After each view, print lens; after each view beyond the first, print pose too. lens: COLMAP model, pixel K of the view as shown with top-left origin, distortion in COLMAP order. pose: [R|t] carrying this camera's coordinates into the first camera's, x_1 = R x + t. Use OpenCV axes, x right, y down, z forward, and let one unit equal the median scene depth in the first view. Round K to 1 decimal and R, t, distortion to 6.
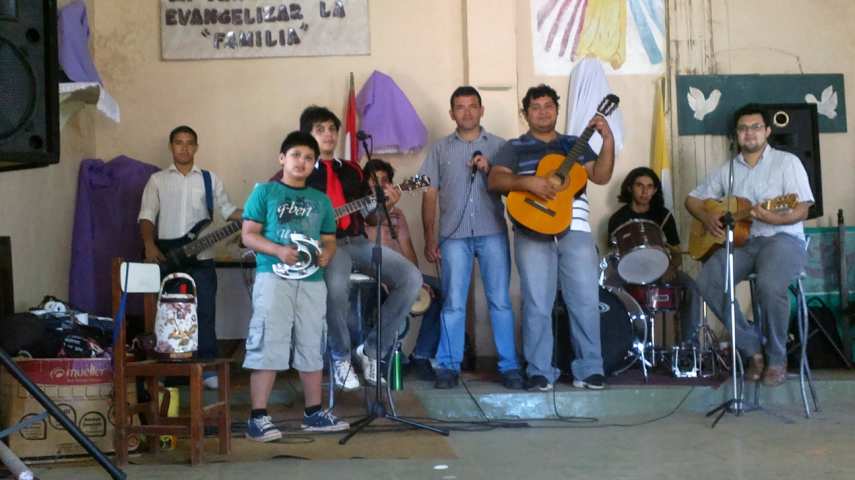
lens RADIAL K [[1067.6, 0, 428.3], [0, 1067.6, 241.1], [0, 0, 1]] dist [0.004998, 0.000000]
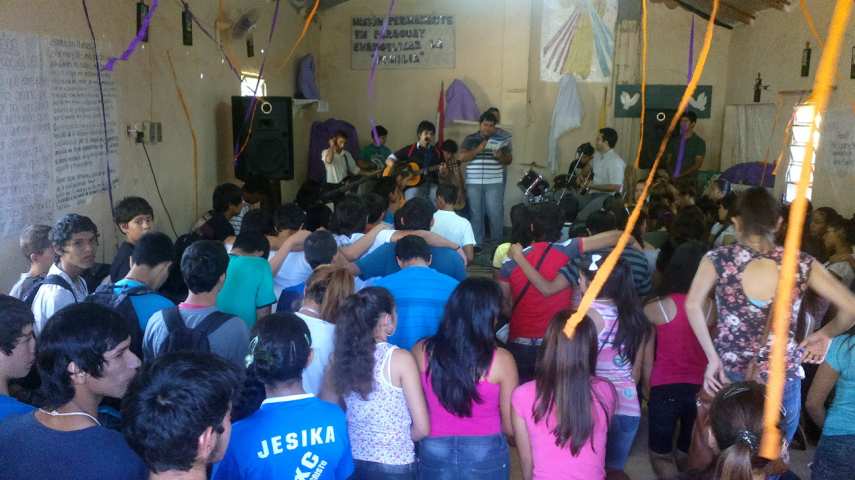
lens RADIAL K [[1067.6, 0, 427.0], [0, 1067.6, 240.0], [0, 0, 1]] dist [0.004998, 0.000000]
pose [[0.967333, 0.077506, -0.241370, 0.385130], [-0.016825, 0.969647, 0.243931, -0.341753], [0.252950, -0.231901, 0.939275, -0.894990]]
